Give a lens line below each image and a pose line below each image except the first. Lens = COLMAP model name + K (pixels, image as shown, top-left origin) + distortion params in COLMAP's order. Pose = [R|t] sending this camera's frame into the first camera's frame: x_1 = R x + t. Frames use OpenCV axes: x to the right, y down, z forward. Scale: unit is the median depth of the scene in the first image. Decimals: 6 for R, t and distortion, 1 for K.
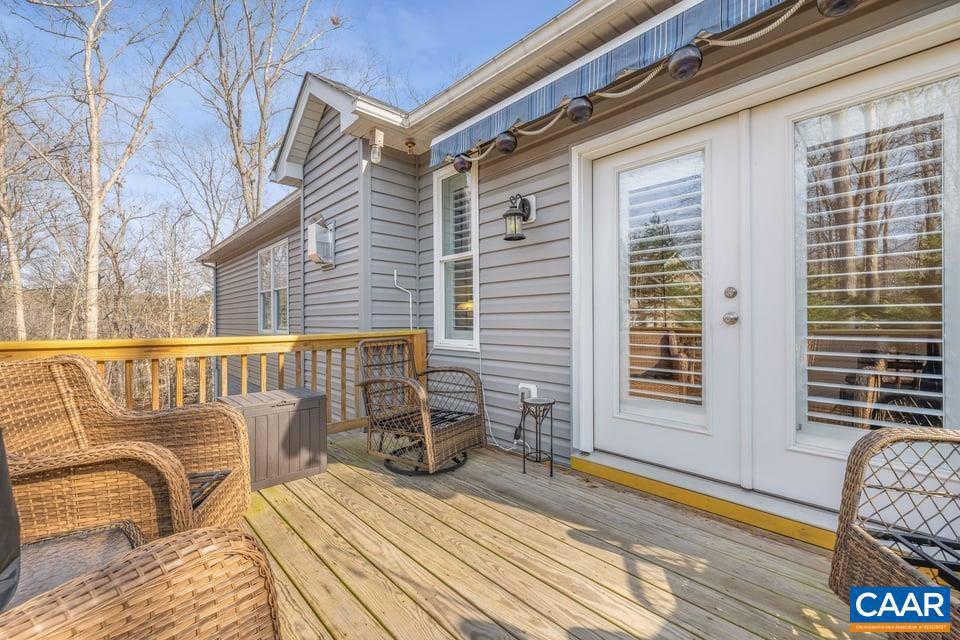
lens RADIAL K [[401.9, 0, 483.5], [0, 401.9, 318.6], [0, 0, 1]] dist [0.002083, 0.000366]
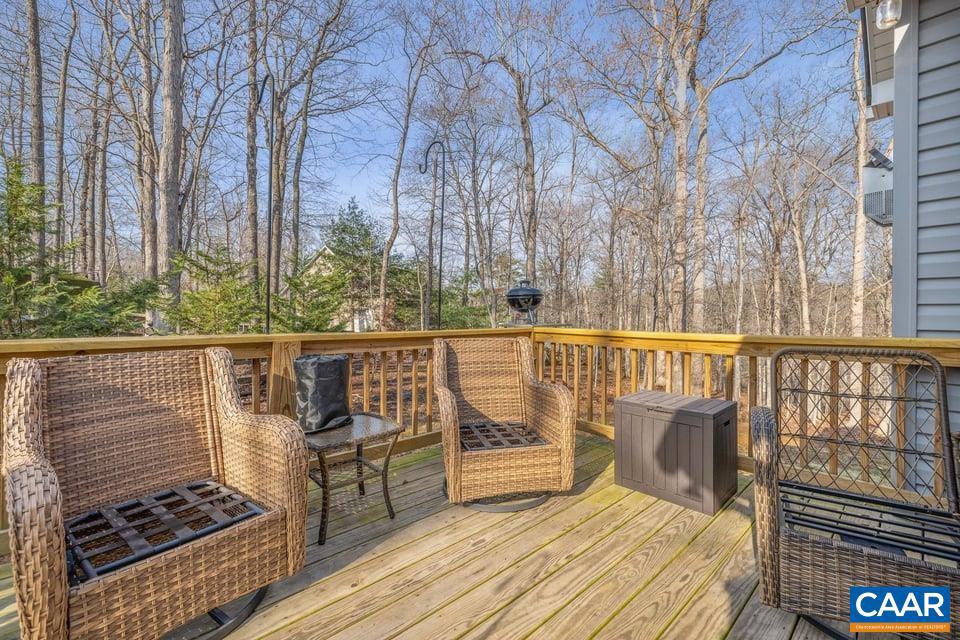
lens RADIAL K [[401.9, 0, 483.5], [0, 401.9, 318.6], [0, 0, 1]] dist [0.002083, 0.000366]
pose [[-0.016899, 0.007763, -0.999827, 0.399568], [0.000945, 0.999970, 0.007748, 0.004318], [0.999857, -0.000814, -0.016906, 0.630563]]
